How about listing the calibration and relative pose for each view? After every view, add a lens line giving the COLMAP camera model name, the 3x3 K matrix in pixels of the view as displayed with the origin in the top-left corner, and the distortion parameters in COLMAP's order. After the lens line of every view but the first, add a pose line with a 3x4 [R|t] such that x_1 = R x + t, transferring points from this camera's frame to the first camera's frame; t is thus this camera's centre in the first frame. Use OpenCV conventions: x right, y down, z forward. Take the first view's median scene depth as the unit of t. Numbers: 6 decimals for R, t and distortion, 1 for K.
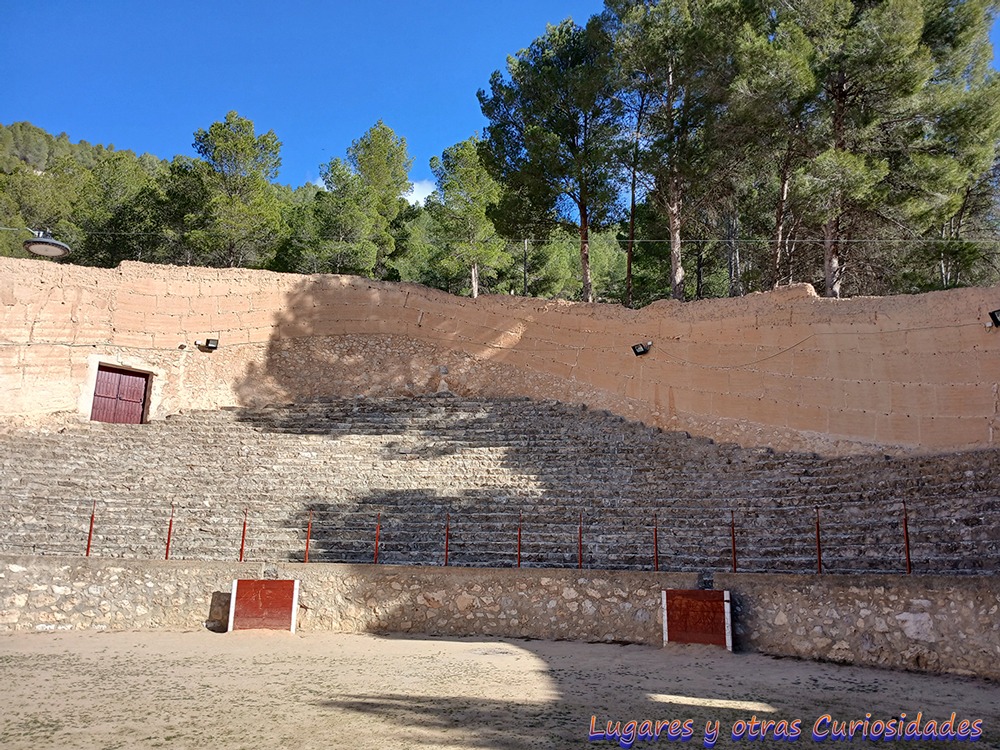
lens RADIAL K [[764.1, 0, 511.4], [0, 764.1, 382.1], [0, 0, 1]] dist [0.098274, -0.196036]
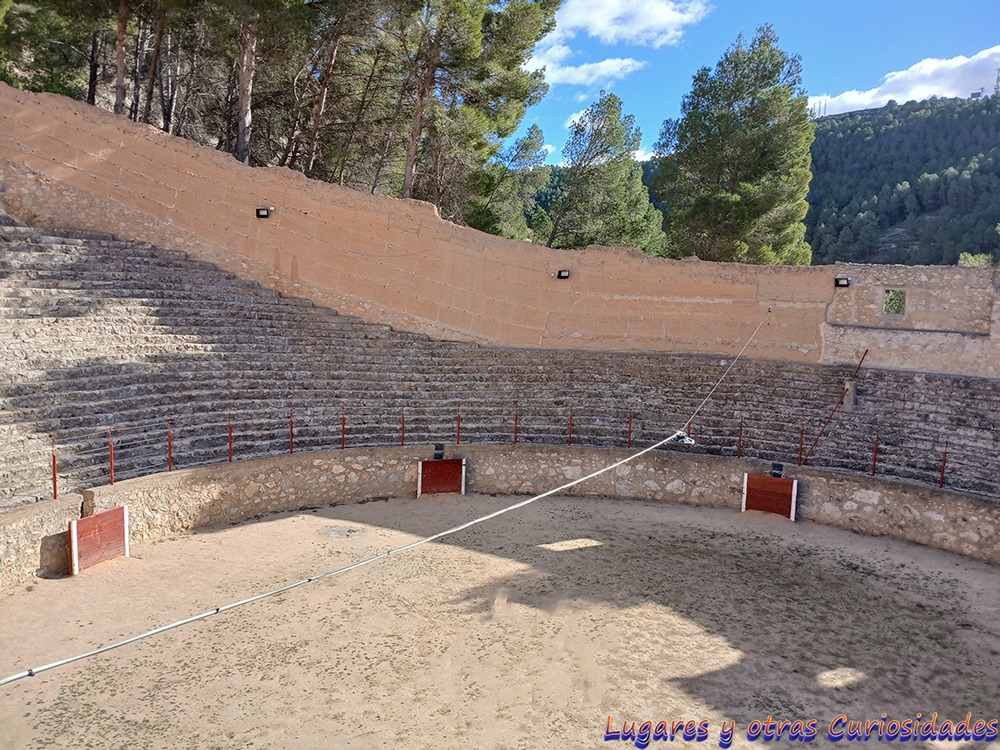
lens RADIAL K [[764.1, 0, 511.4], [0, 764.1, 382.1], [0, 0, 1]] dist [0.098274, -0.196036]
pose [[0.530795, -0.084654, 0.843262, -0.801604], [-0.230953, 0.942893, 0.240030, -0.223152], [-0.815425, -0.322160, 0.480932, 0.196864]]
